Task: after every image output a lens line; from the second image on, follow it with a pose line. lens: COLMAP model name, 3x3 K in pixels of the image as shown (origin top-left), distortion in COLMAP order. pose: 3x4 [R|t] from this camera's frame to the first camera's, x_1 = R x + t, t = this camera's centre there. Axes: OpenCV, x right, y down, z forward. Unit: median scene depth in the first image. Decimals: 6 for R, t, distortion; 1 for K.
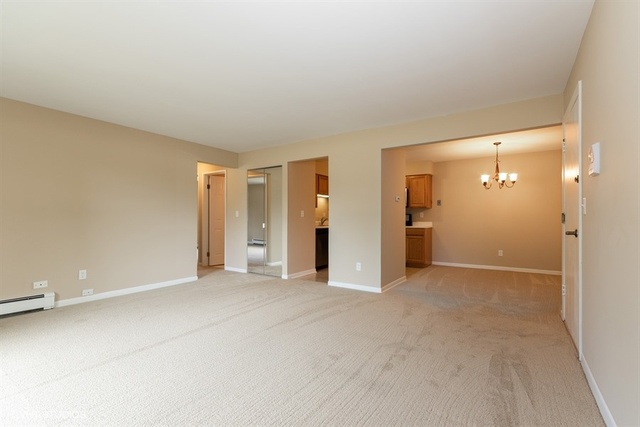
lens RADIAL K [[294.4, 0, 325.5], [0, 294.4, 218.2], [0, 0, 1]] dist [0.002428, 0.002061]
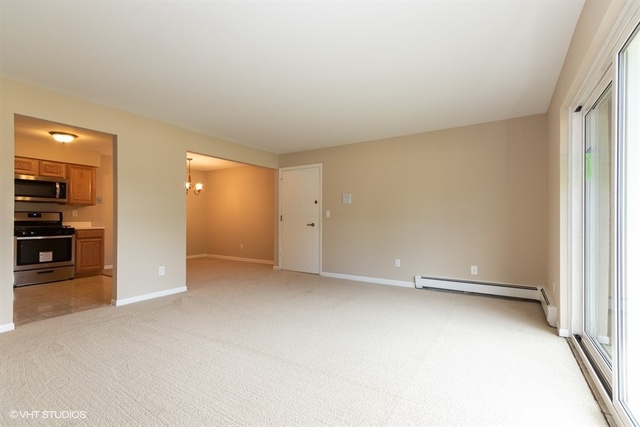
lens RADIAL K [[294.4, 0, 328.5], [0, 294.4, 218.0], [0, 0, 1]] dist [0.002428, 0.002061]
pose [[-0.027594, 0.001410, 0.999618, -0.689130], [-0.003857, 0.999991, -0.001517, 0.000031], [-0.999612, -0.003897, -0.027588, 0.431209]]
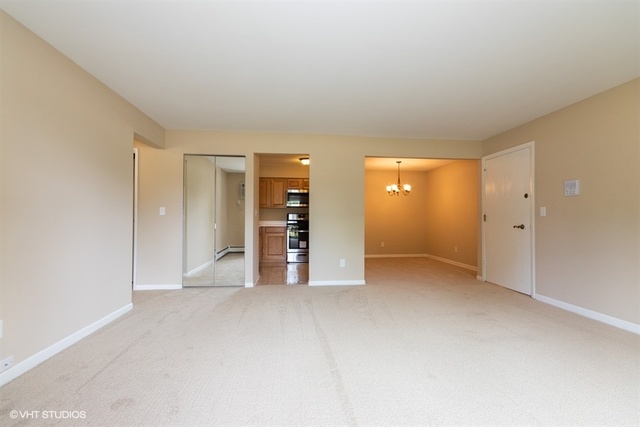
lens RADIAL K [[294.4, 0, 323.5], [0, 294.4, 214.8], [0, 0, 1]] dist [0.002428, 0.002061]
pose [[0.766537, 0.008887, 0.642139, -0.528771], [-0.003437, 0.999947, -0.009736, 0.000629], [-0.642191, 0.005256, 0.766527, 0.193577]]
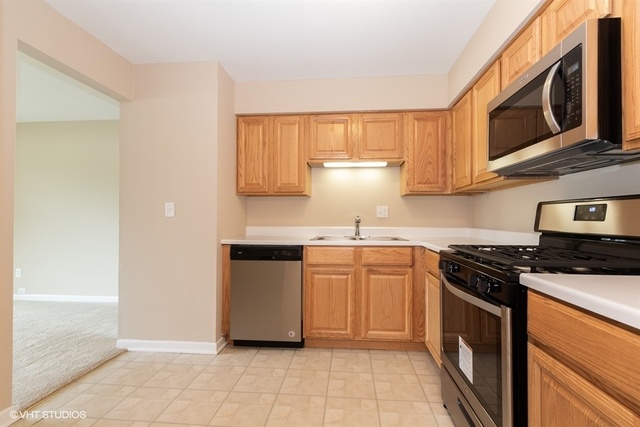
lens RADIAL K [[294.4, 0, 326.5], [0, 294.4, 214.6], [0, 0, 1]] dist [0.002428, 0.002061]
pose [[0.476146, -0.009795, -0.879312, 0.448751], [0.001561, 0.999946, -0.010293, -0.002379], [0.879365, 0.003528, 0.476136, 1.065533]]
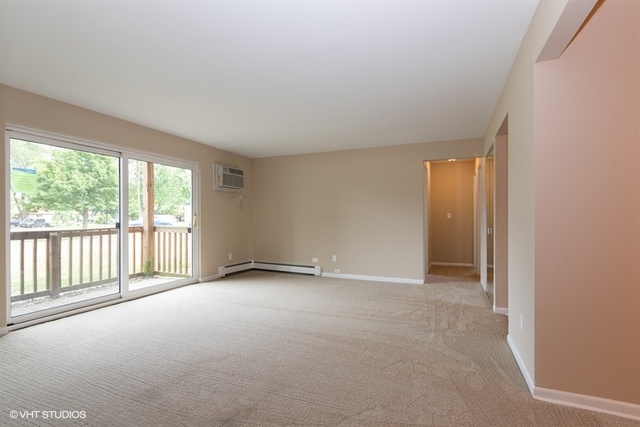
lens RADIAL K [[294.4, 0, 320.1], [0, 294.4, 213.7], [0, 0, 1]] dist [0.002428, 0.002061]
pose [[0.162905, -0.020303, -0.986433, 0.445918], [0.008988, 0.999777, -0.019093, -0.002190], [0.986601, -0.005756, 0.163051, 0.506653]]
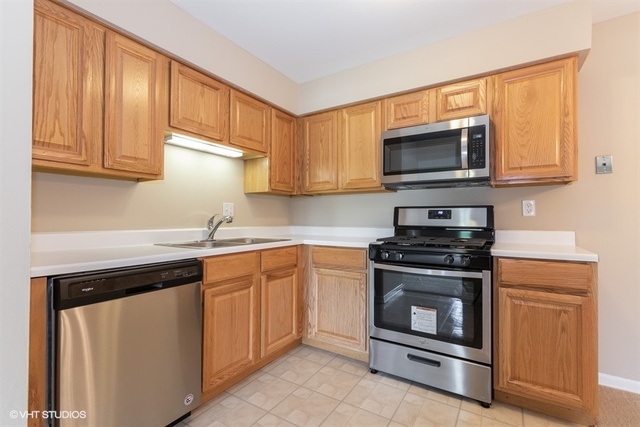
lens RADIAL K [[294.4, 0, 324.8], [0, 294.4, 214.6], [0, 0, 1]] dist [0.002428, 0.002061]
pose [[0.999717, 0.002694, 0.023649, 0.143445], [-0.002493, 0.999961, -0.008519, -0.001595], [-0.023671, 0.008458, 0.999684, 0.941230]]
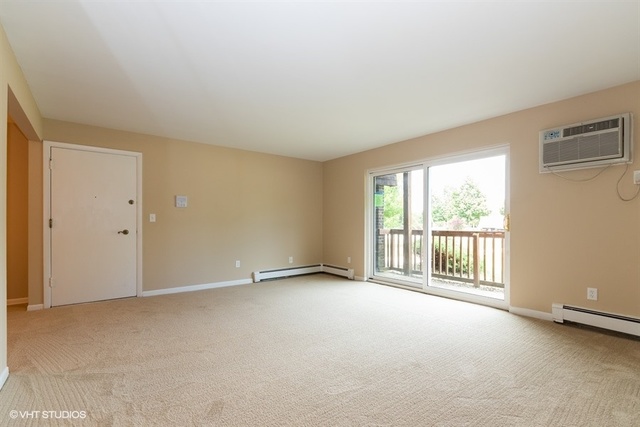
lens RADIAL K [[294.4, 0, 319.4], [0, 294.4, 223.6], [0, 0, 1]] dist [0.002428, 0.002061]
pose [[-0.949285, -0.002354, 0.314407, -0.365188], [-0.003094, 0.999993, -0.001857, 0.000106], [-0.314400, -0.002736, -0.949287, 1.056082]]
